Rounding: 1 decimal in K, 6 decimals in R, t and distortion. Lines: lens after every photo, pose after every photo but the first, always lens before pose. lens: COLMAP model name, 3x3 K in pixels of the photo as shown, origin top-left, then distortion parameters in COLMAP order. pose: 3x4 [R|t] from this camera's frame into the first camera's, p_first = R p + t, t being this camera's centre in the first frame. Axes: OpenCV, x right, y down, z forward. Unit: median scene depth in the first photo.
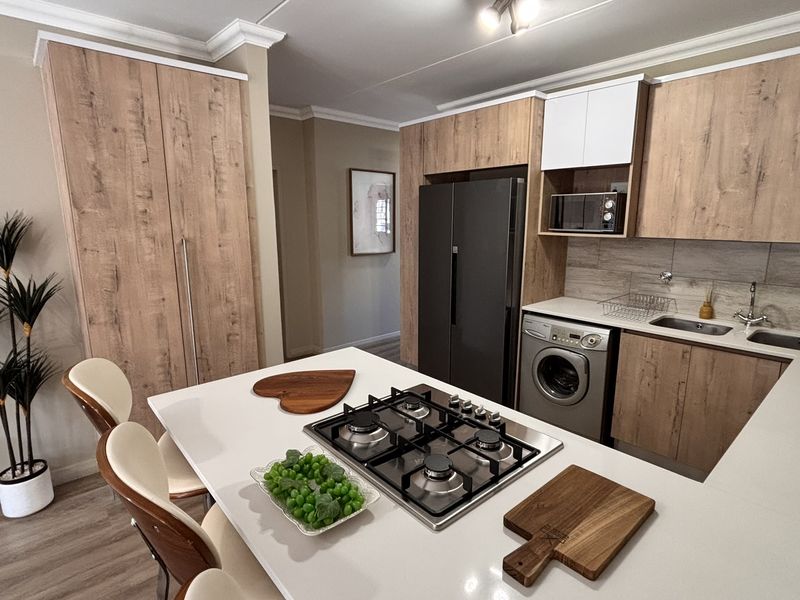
lens RADIAL K [[430.5, 0, 400.0], [0, 430.5, 300.0], [0, 0, 1]] dist [0.019648, -0.020217]
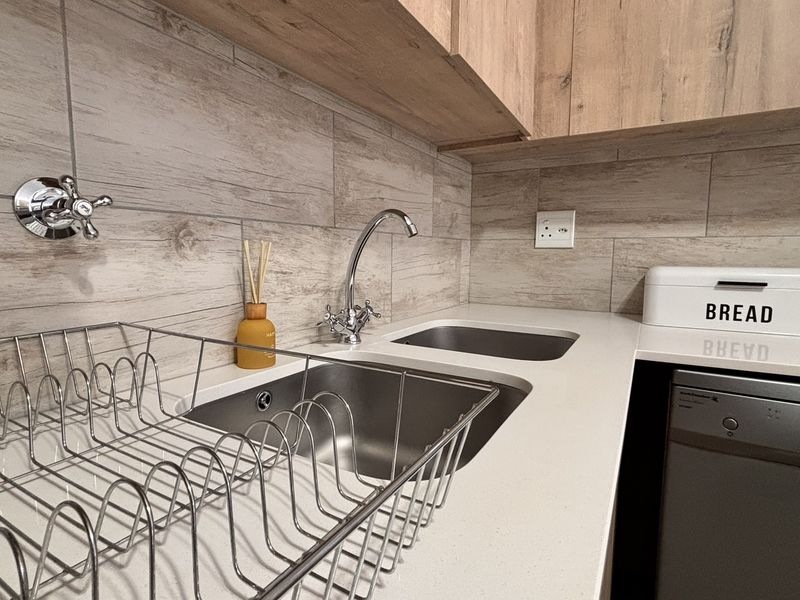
lens RADIAL K [[430.5, 0, 400.0], [0, 430.5, 300.0], [0, 0, 1]] dist [0.019648, -0.020217]
pose [[-0.309526, -0.103115, 0.945283, 0.437319], [0.177888, 0.970273, 0.164089, -0.024491], [-0.934103, 0.218945, -0.281982, 0.996440]]
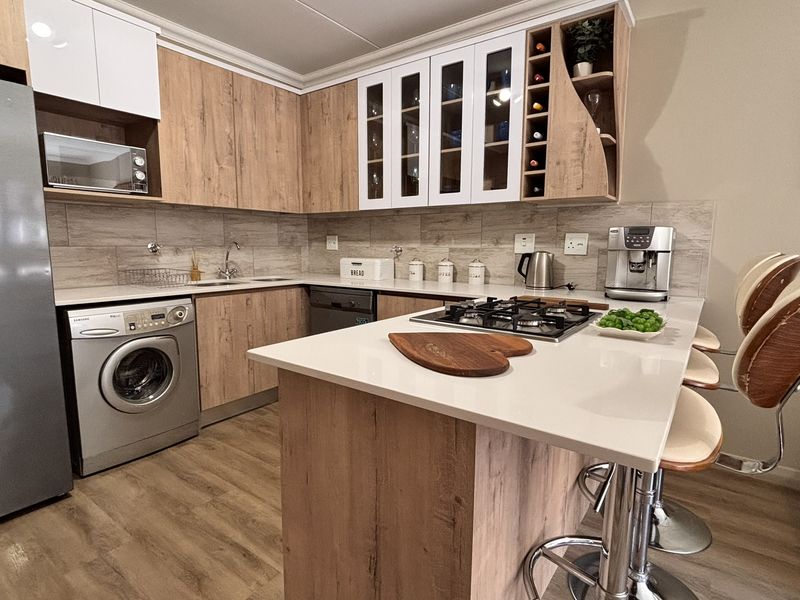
lens RADIAL K [[430.5, 0, 400.0], [0, 430.5, 300.0], [0, 0, 1]] dist [0.019648, -0.020217]
pose [[-0.204286, -0.131507, 0.970038, -0.503154], [0.182232, 0.968505, 0.169676, -0.003018], [-0.961800, 0.211434, -0.173887, 0.705713]]
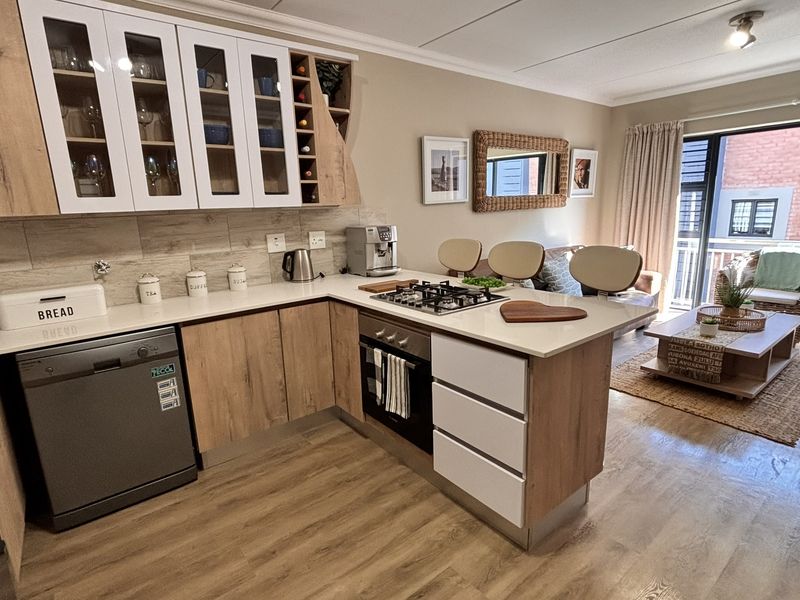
lens RADIAL K [[430.5, 0, 400.0], [0, 430.5, 300.0], [0, 0, 1]] dist [0.019648, -0.020217]
pose [[-0.997854, 0.015153, 0.063701, 0.057033], [0.039338, 0.916451, 0.398210, -0.195468], [-0.052345, 0.399861, -0.915080, 1.256665]]
